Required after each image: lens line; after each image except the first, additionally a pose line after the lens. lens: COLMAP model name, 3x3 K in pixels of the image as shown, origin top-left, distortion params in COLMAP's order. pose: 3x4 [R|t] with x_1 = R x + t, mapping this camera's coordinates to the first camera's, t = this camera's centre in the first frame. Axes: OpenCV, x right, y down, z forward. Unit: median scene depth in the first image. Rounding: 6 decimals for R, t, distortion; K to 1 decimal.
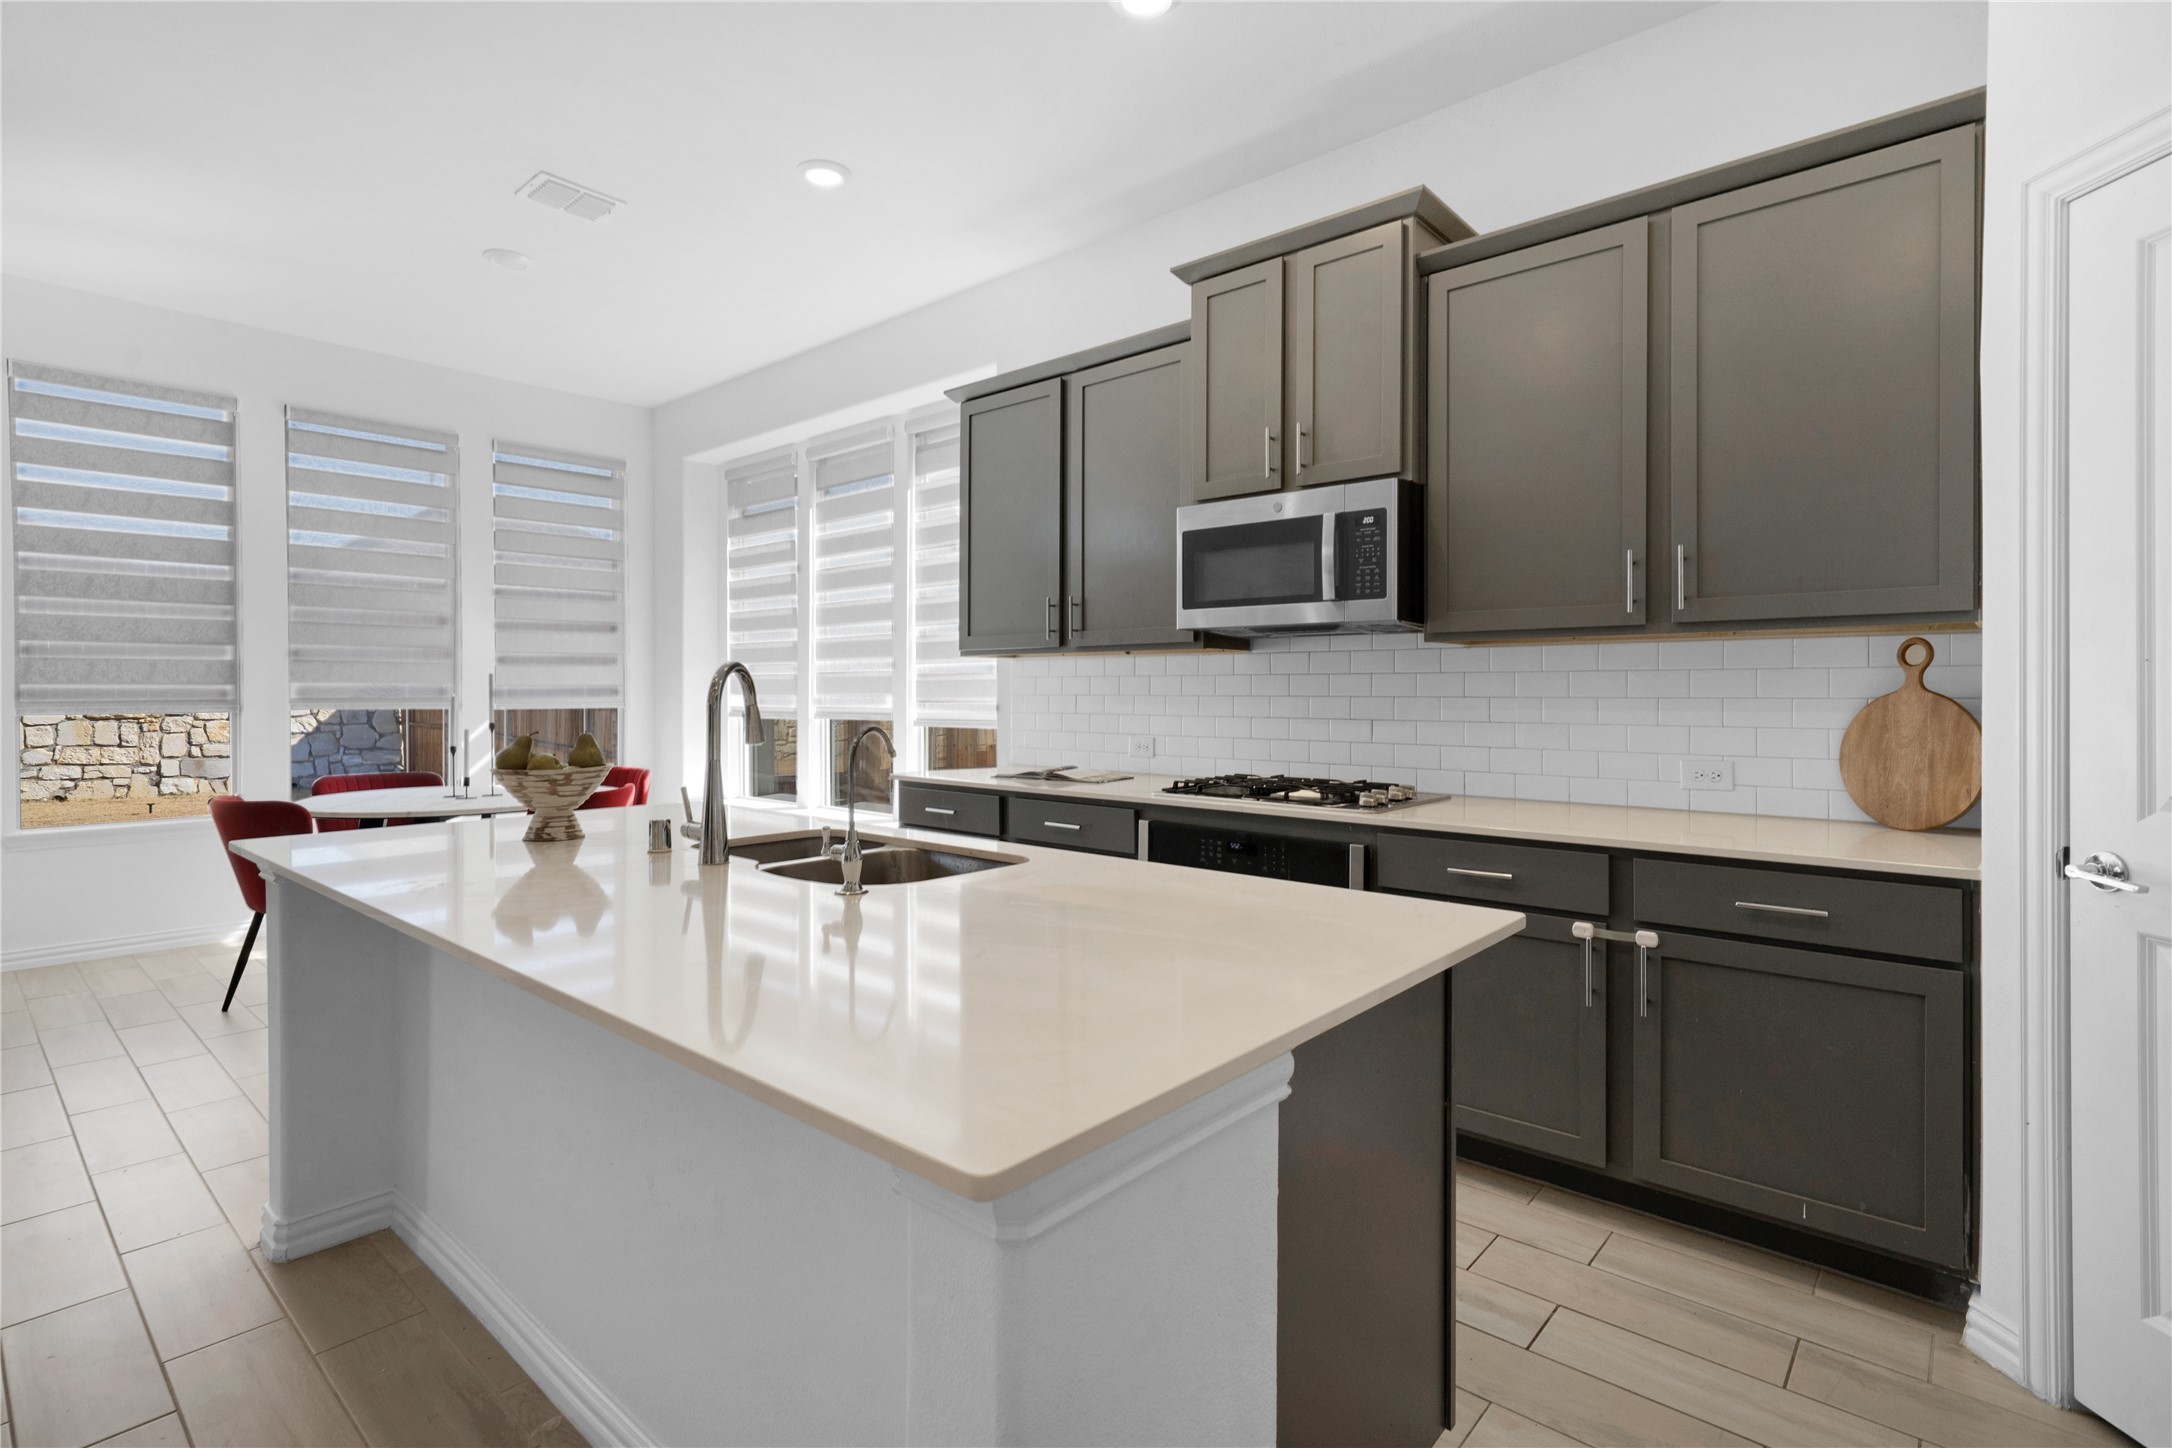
lens RADIAL K [[1035.4, 0, 1074.4], [0, 1035.4, 693.3], [0, 0, 1]] dist [0.016328, 0.000084]
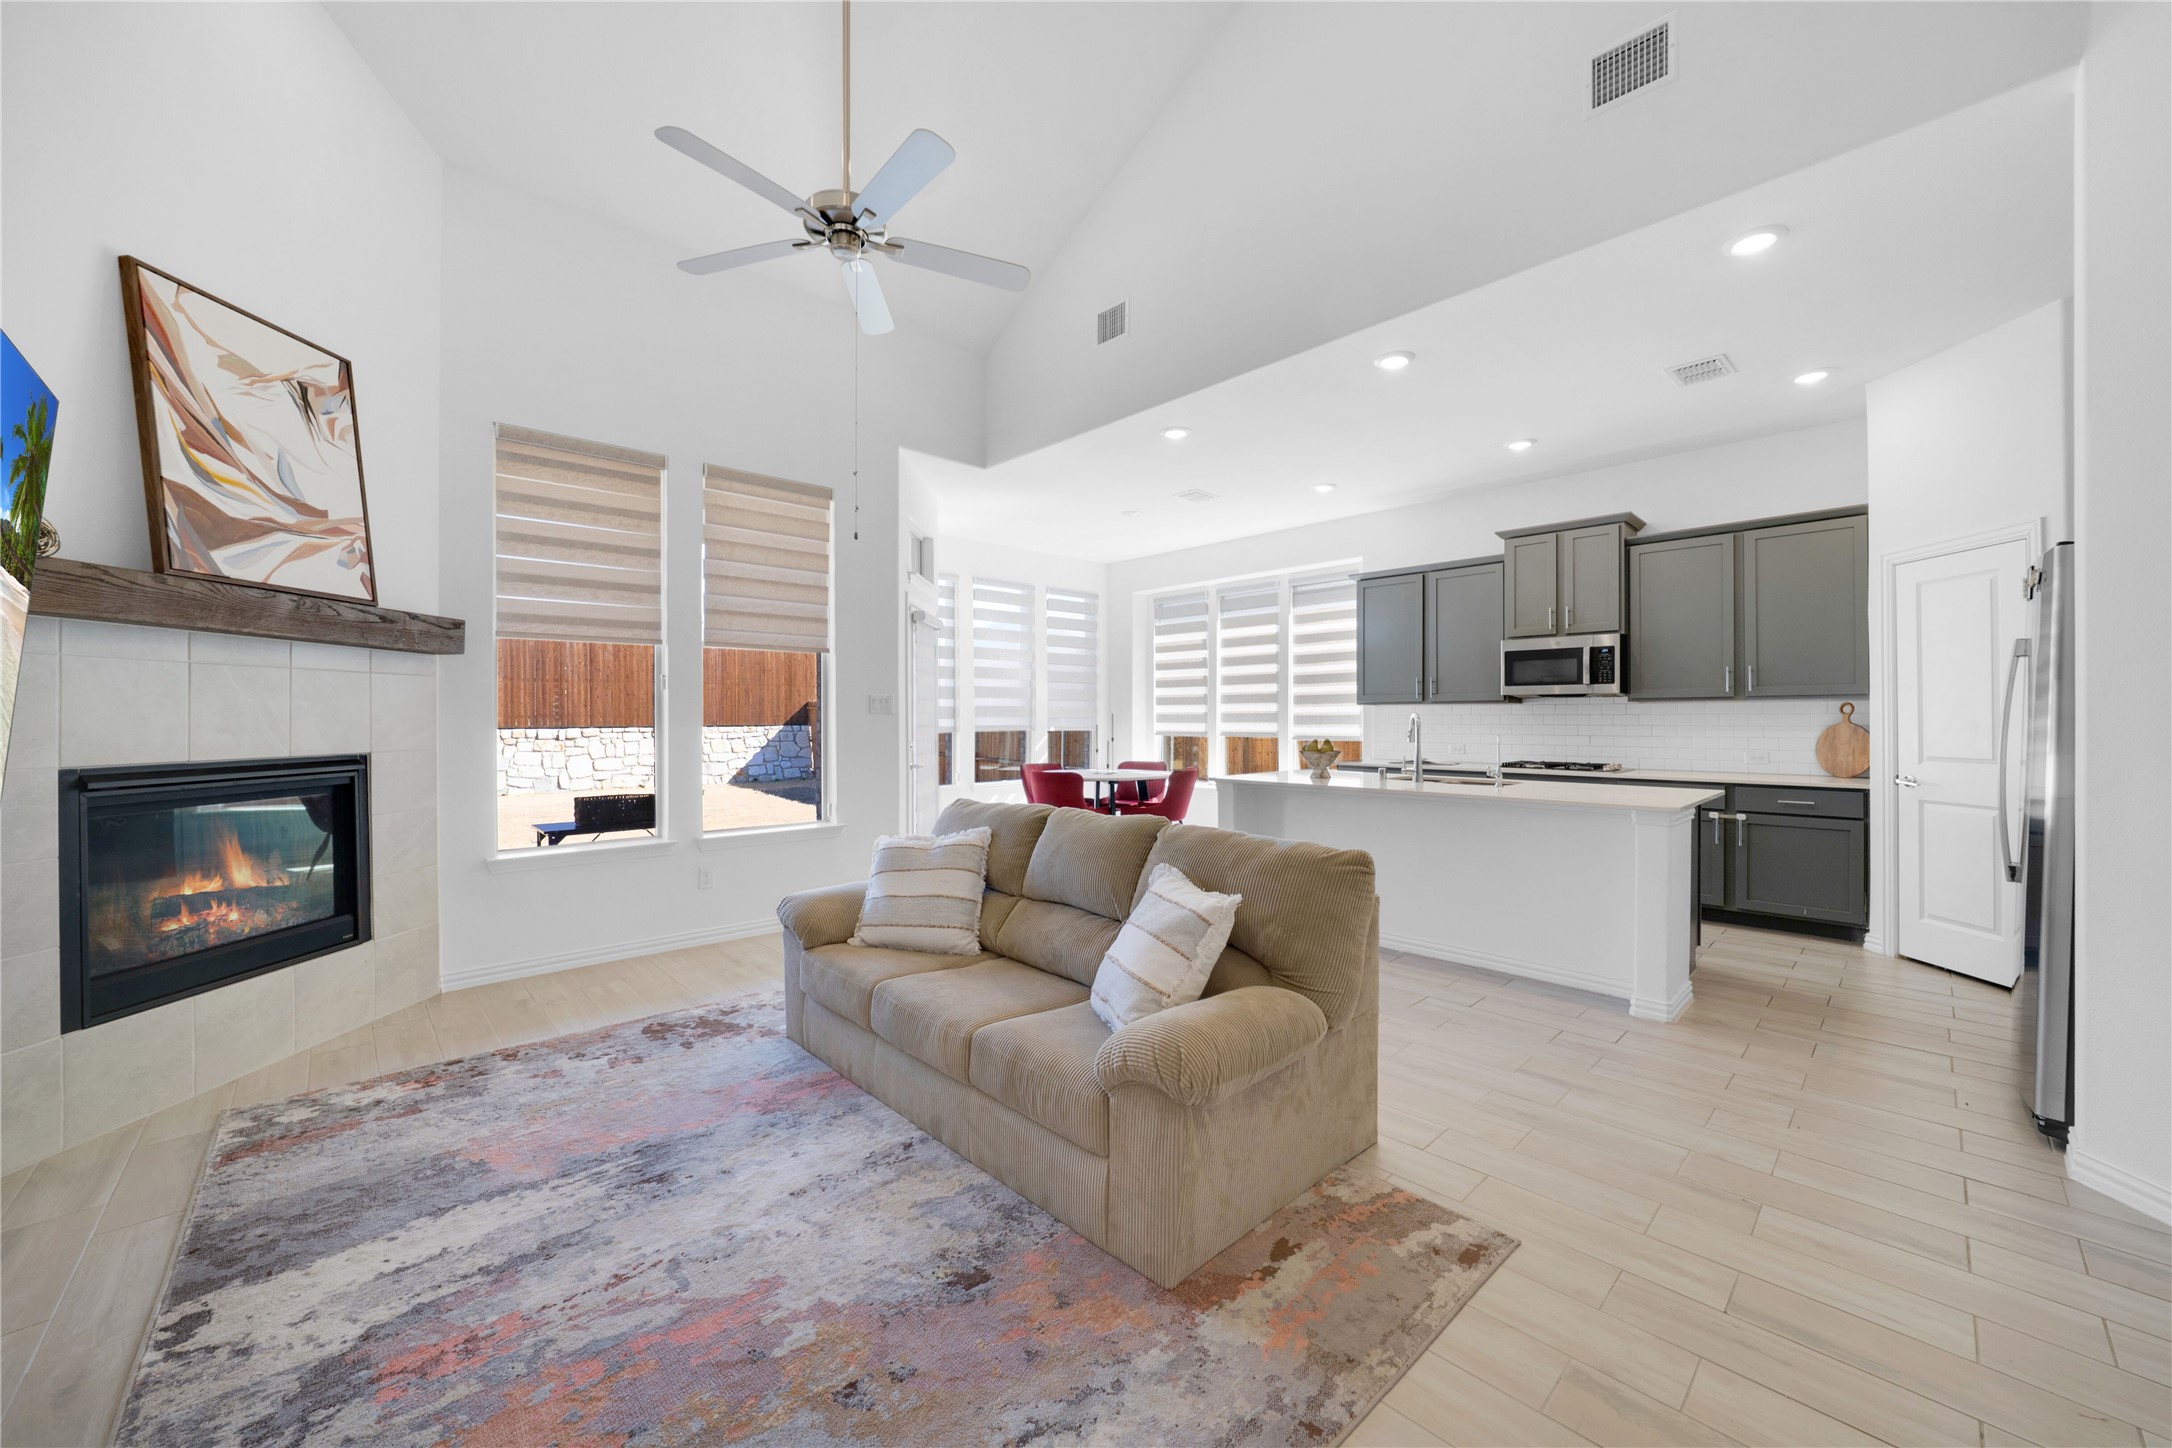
lens RADIAL K [[829.3, 0, 1086.5], [0, 829.3, 714.4], [0, 0, 1]] dist [-0.001652, -0.000083]
pose [[0.997729, -0.002566, -0.067301, -0.706525], [0.002204, 0.999983, -0.005453, -0.012052], [0.067313, 0.005293, 0.997718, -0.884660]]
